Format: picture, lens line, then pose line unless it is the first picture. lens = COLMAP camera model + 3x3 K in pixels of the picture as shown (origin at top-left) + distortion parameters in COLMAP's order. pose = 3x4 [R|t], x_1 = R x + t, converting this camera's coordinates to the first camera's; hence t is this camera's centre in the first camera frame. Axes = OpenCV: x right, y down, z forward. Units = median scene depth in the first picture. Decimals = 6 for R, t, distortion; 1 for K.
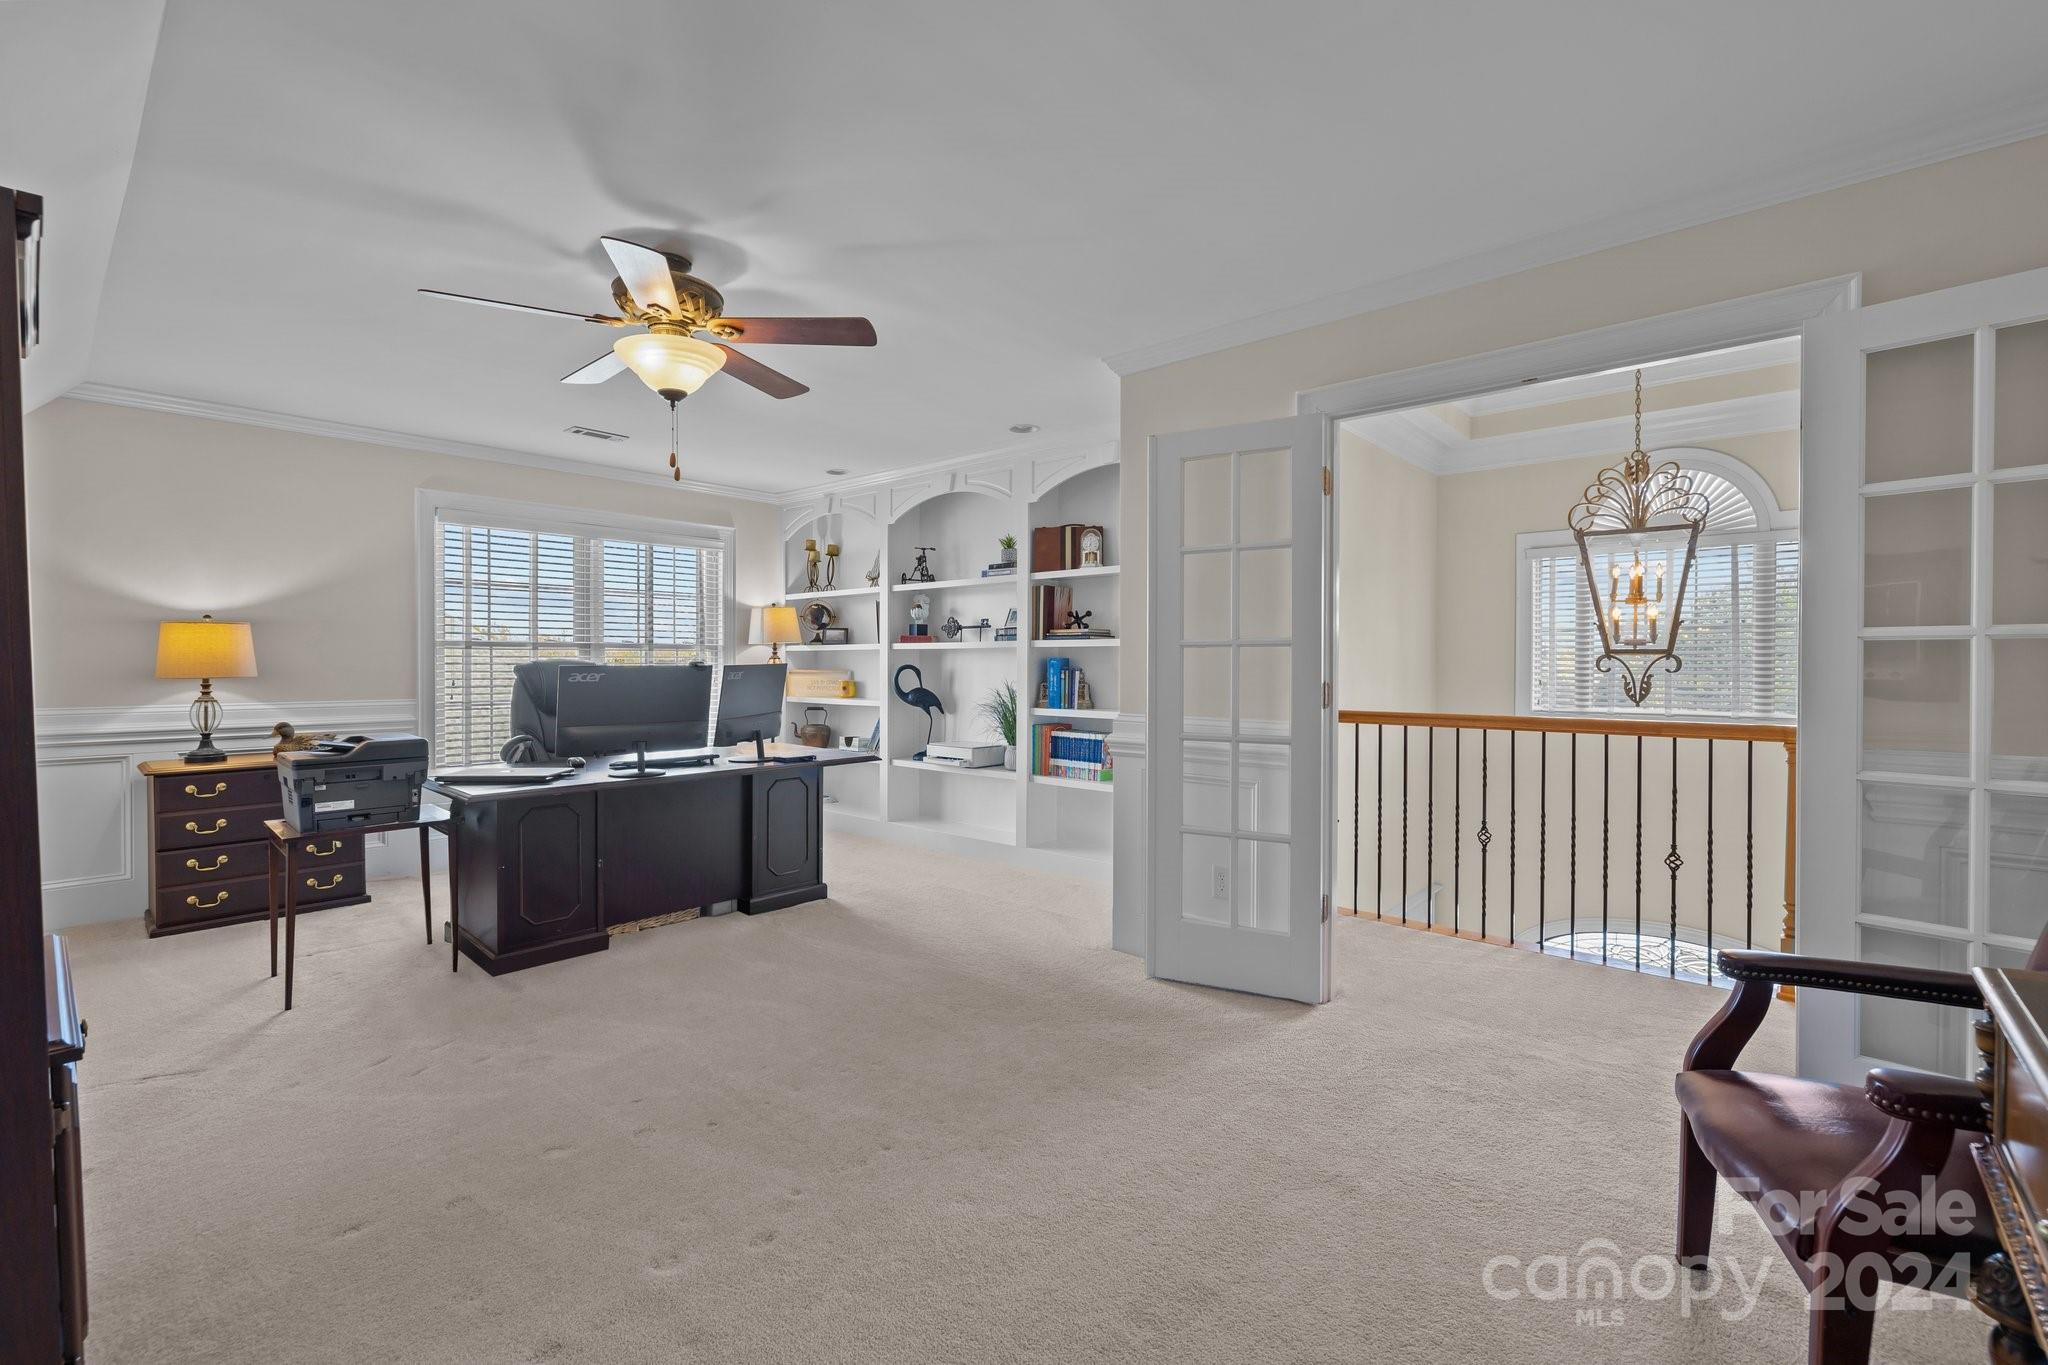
lens RADIAL K [[870.2, 0, 1014.3], [0, 870.2, 665.3], [0, 0, 1]] dist [0.001873, 0.000137]
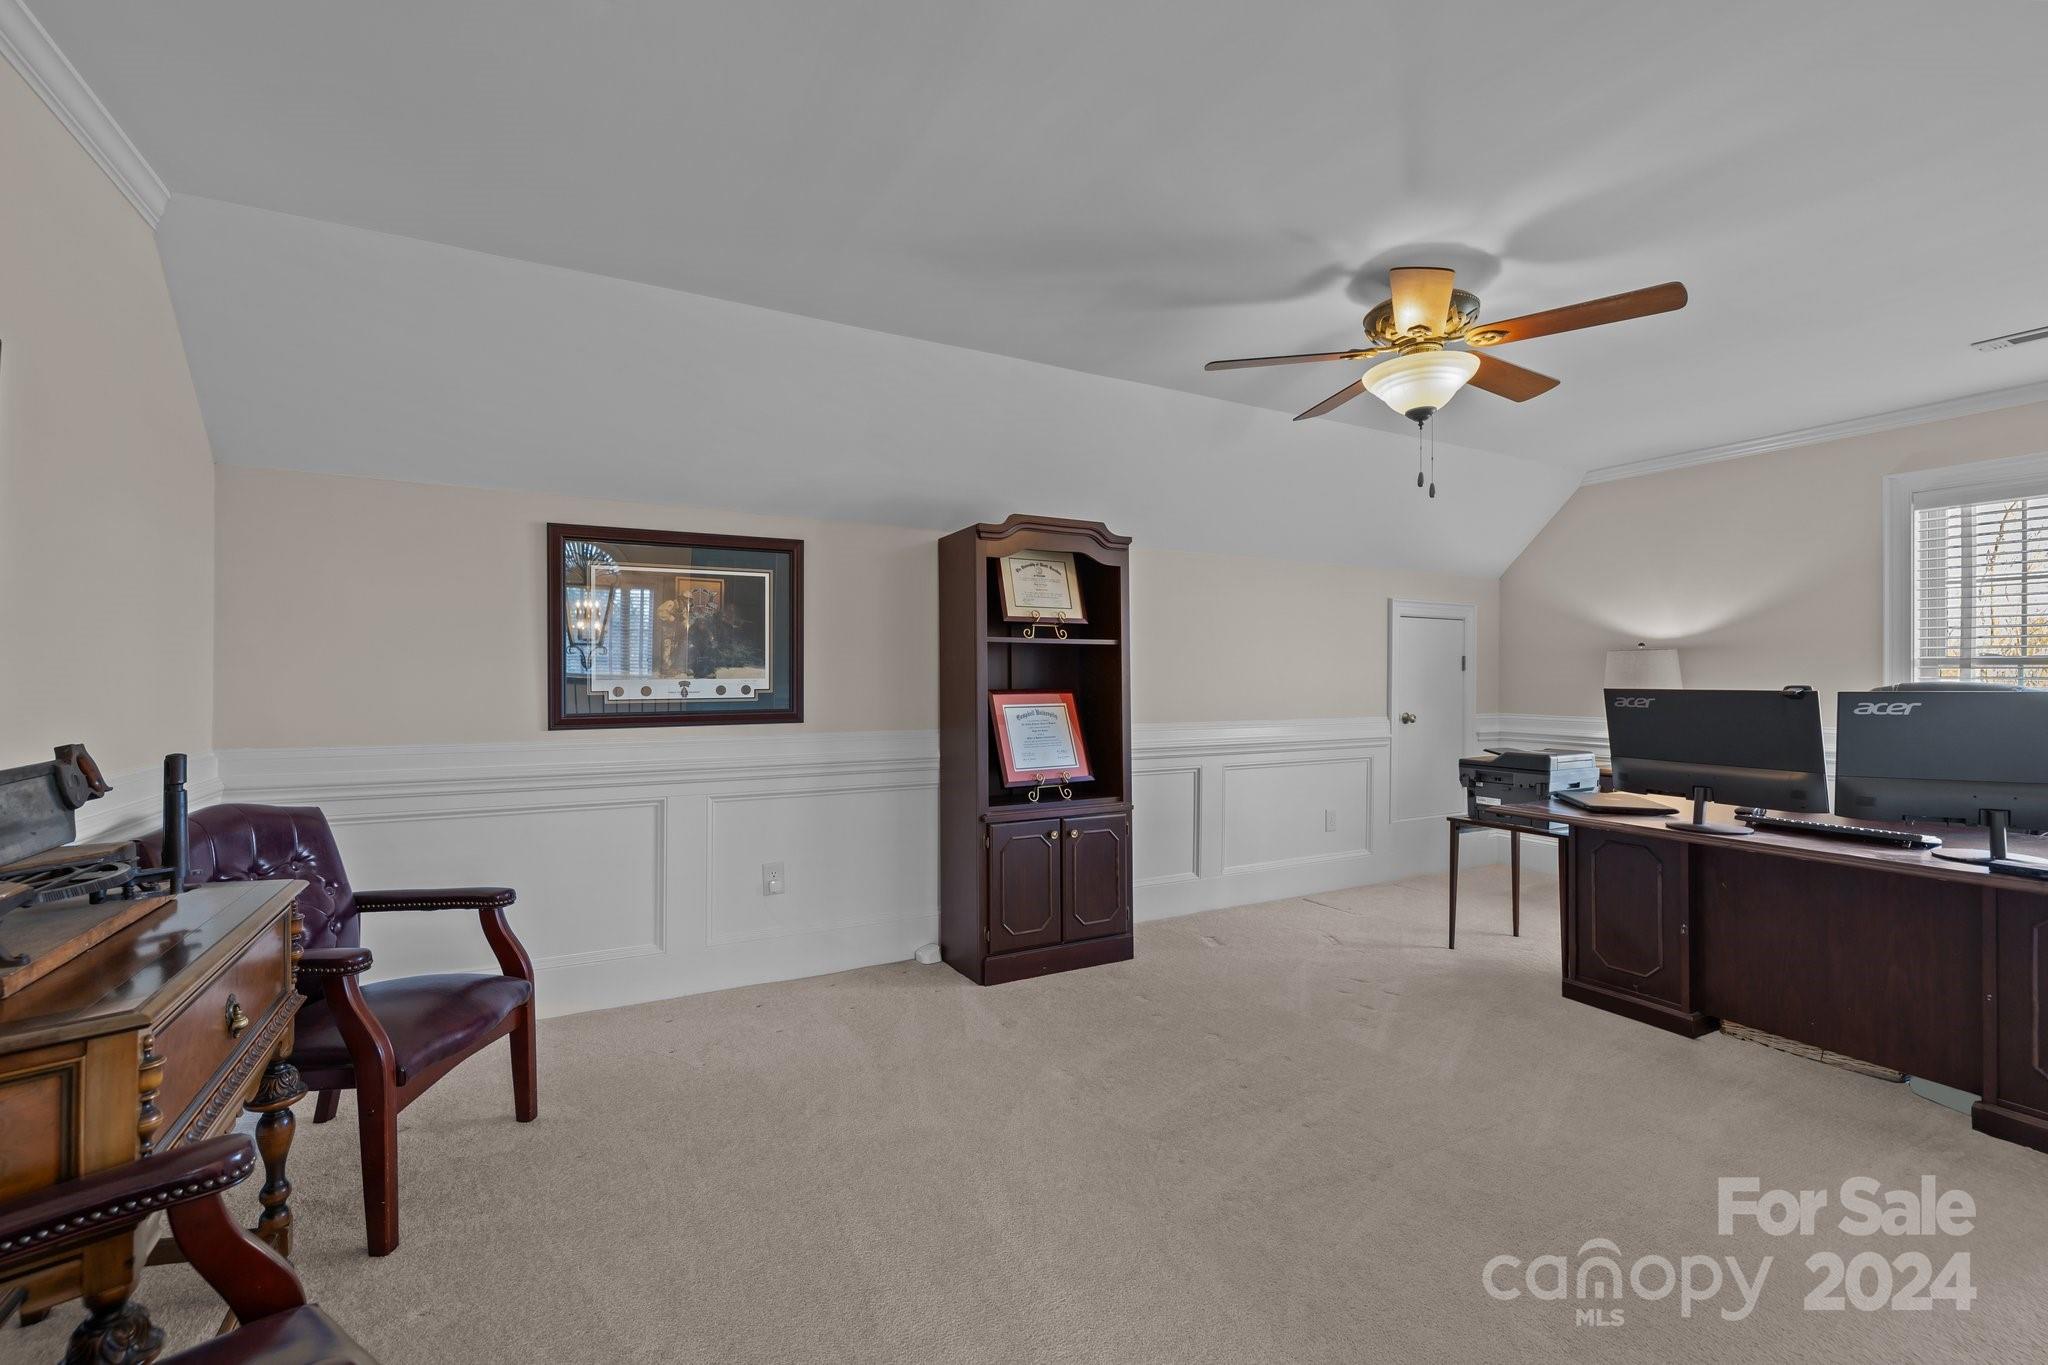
lens RADIAL K [[870.2, 0, 1014.3], [0, 870.2, 665.3], [0, 0, 1]] dist [0.001873, 0.000137]
pose [[-0.330904, -0.014813, -0.943548, 0.566016], [-0.007496, 0.999886, -0.013069, -0.007458], [0.943634, 0.002748, -0.330978, 0.735274]]
